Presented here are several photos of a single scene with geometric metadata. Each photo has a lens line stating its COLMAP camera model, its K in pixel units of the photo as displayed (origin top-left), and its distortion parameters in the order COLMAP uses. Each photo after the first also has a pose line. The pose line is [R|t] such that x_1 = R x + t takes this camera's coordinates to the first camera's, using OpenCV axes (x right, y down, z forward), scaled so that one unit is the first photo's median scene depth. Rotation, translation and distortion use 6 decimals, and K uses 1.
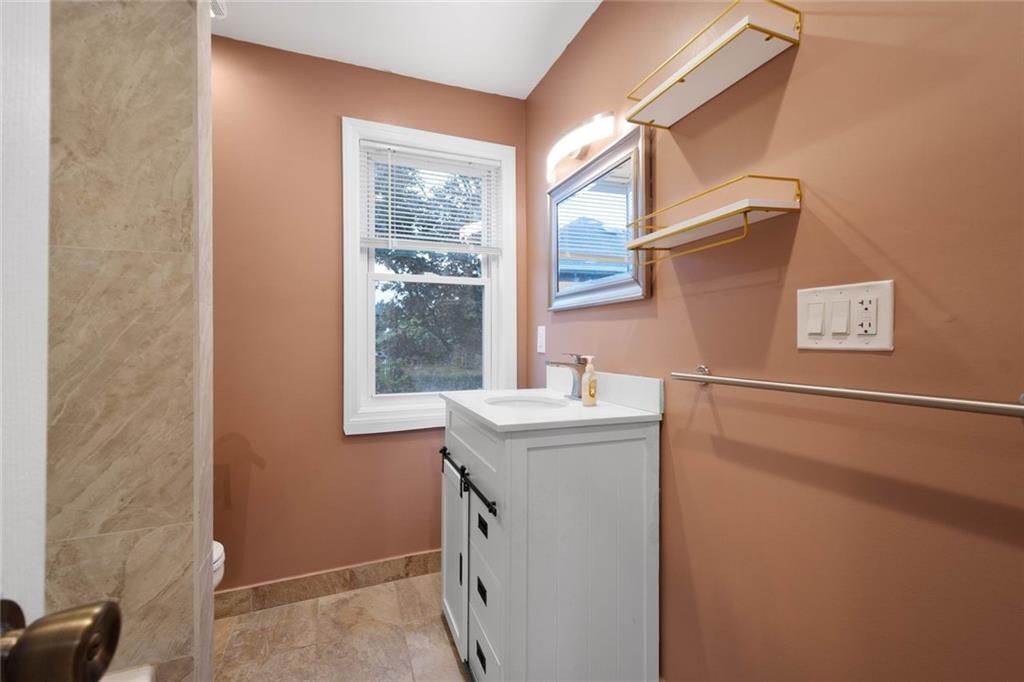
lens RADIAL K [[450.1, 0, 512.4], [0, 450.1, 357.2], [0, 0, 1]] dist [0.005065, -0.000924]
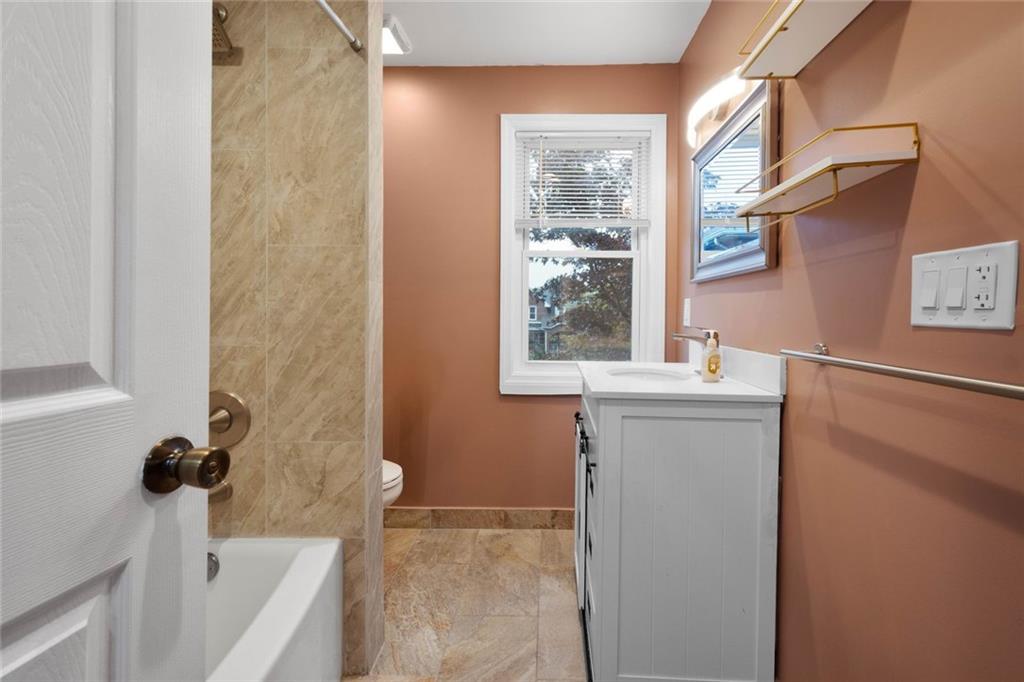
lens RADIAL K [[449.2, 0, 520.0], [0, 449.2, 342.4], [0, 0, 1]] dist [0.001237, -0.000643]
pose [[0.915651, 0.038595, -0.400117, 0.212097], [-0.027161, 0.999045, 0.034211, 0.002574], [0.401056, -0.020458, 0.915825, -0.044621]]
